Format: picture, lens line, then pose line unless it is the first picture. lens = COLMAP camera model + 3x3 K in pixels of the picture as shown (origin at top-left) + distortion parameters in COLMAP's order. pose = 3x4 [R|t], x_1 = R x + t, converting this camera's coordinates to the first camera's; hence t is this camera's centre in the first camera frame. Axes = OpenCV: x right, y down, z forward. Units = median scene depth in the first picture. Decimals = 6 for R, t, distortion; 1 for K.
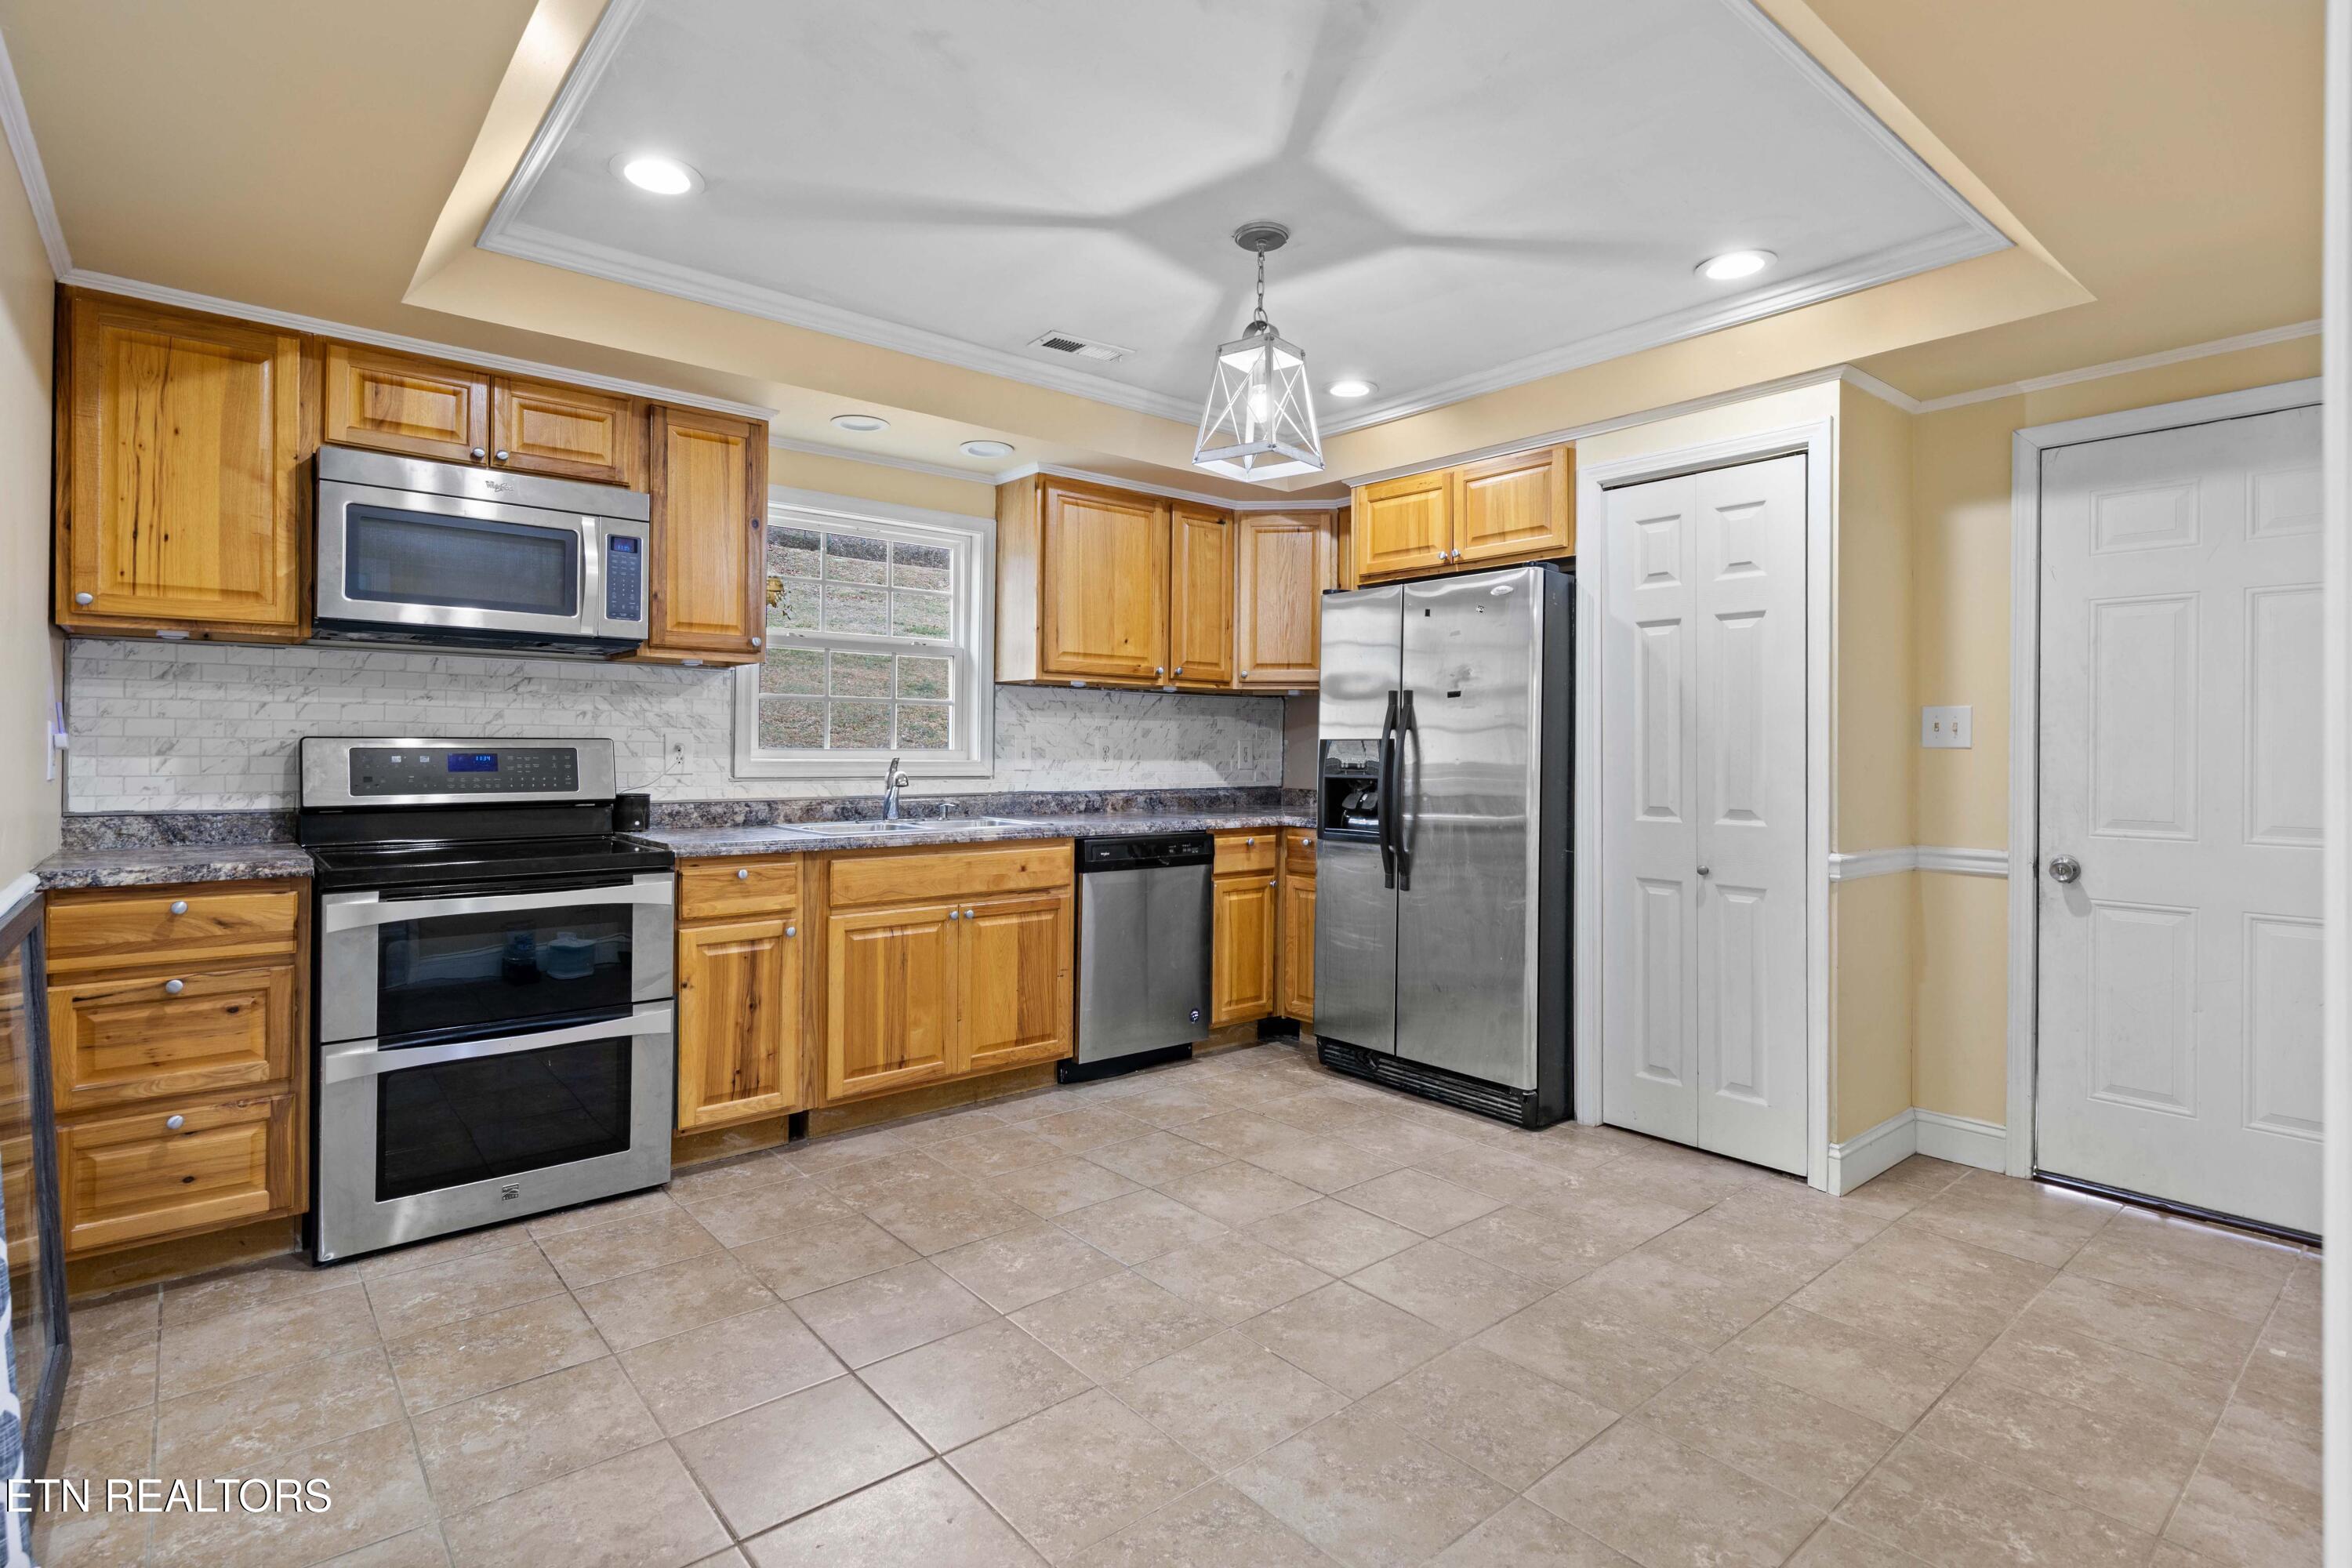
lens RADIAL K [[1142.9, 0, 1197.0], [0, 1142.9, 750.3], [0, 0, 1]] dist [0.001379, -0.000540]
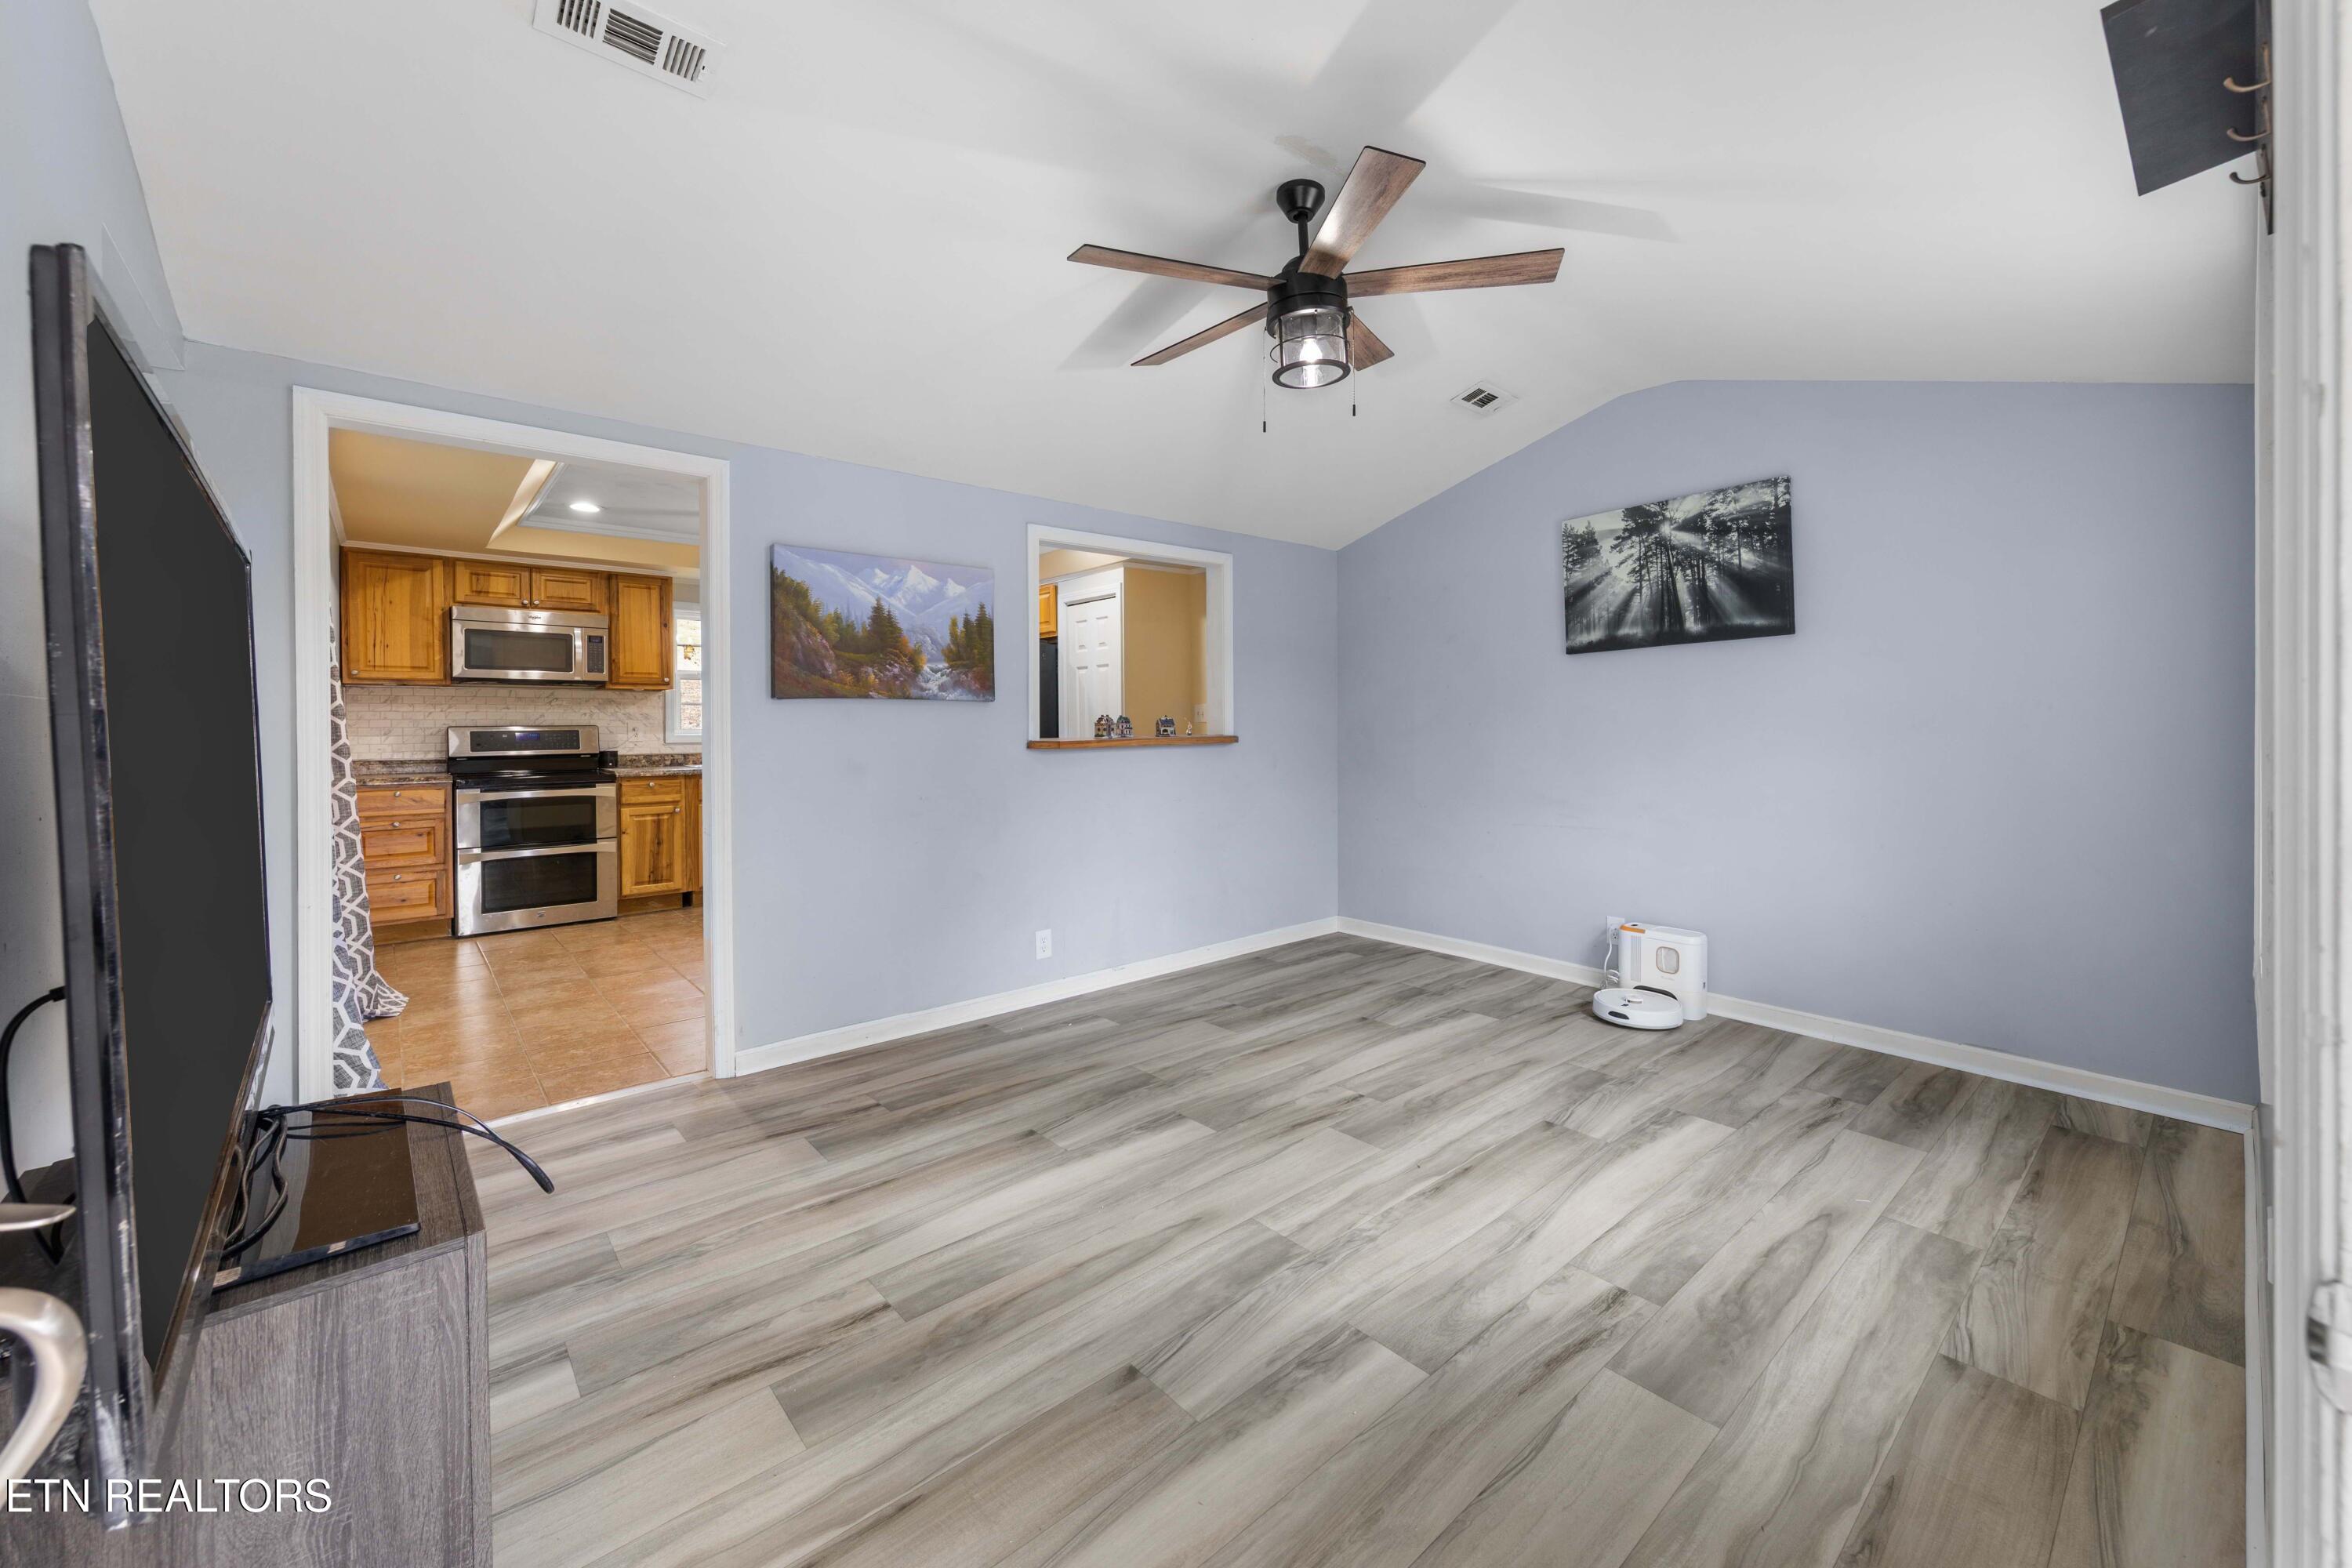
lens RADIAL K [[900.5, 0, 1257.6], [0, 900.5, 734.6], [0, 0, 1]] dist [-0.006626, 0.001345]
pose [[0.998542, -0.013930, 0.052156, 0.753112], [0.013619, 0.999887, 0.006306, 0.015338], [-0.052238, -0.005586, 0.998619, -0.890408]]
